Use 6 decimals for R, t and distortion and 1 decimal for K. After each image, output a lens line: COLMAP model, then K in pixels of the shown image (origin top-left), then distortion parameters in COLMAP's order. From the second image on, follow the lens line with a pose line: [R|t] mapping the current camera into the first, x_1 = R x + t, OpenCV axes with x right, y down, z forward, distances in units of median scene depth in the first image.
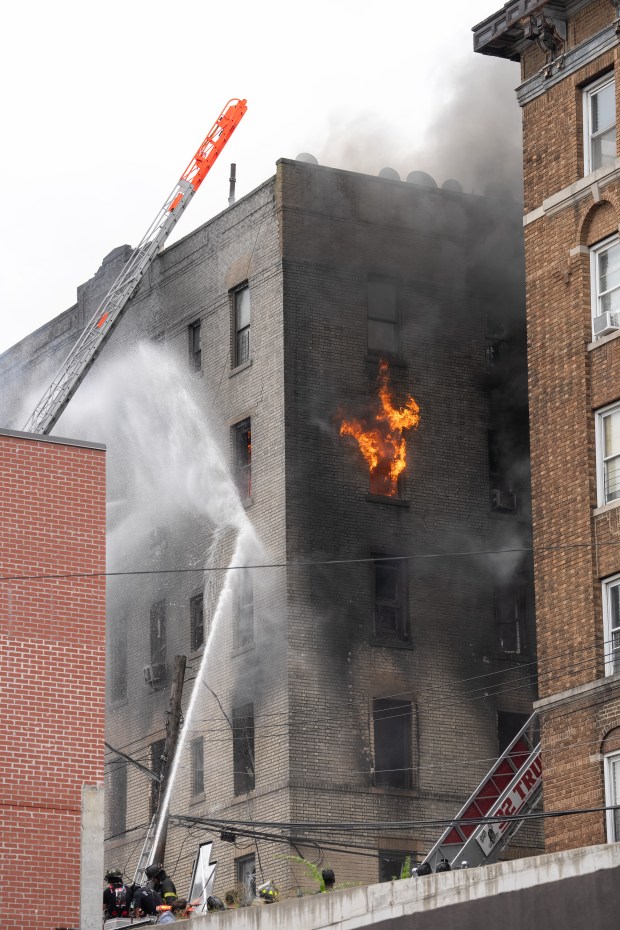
lens RADIAL K [[3564.9, 0, 310.0], [0, 3564.9, 465.0], [0, 0, 1]] dist [1.131766, 2.837969]
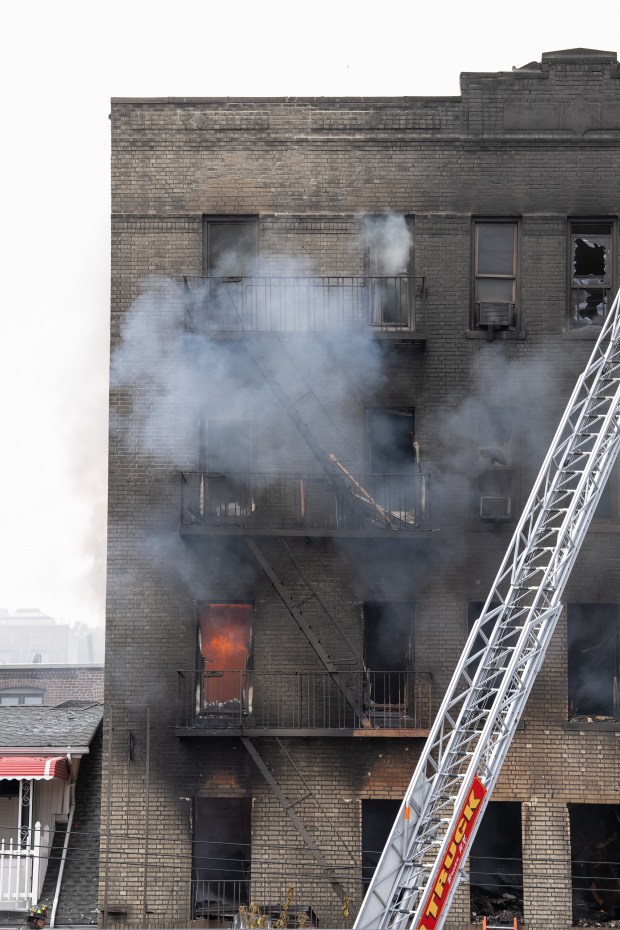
lens RADIAL K [[3100.7, 0, 310.0], [0, 3100.7, 465.0], [0, 0, 1]] dist [0.748399, 0.623800]
pose [[0.492946, 0.140621, 0.858621, -0.732016], [-0.249989, 0.968132, -0.015034, 0.048548], [-0.833373, -0.207235, 0.512390, 0.892804]]
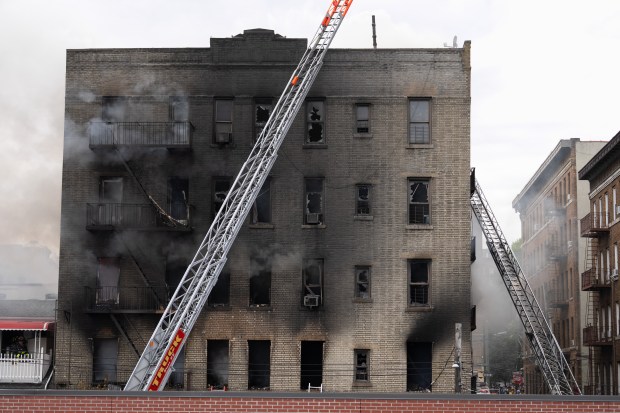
lens RADIAL K [[1303.0, 0, 310.0], [0, 1303.0, 206.5], [0, 0, 1]] dist [0.058898, -0.068859]
pose [[0.526498, 0.137682, 0.838954, -0.671058], [-0.248455, 0.968639, -0.003043, 0.019666], [-0.813062, -0.206840, 0.544194, 0.789787]]
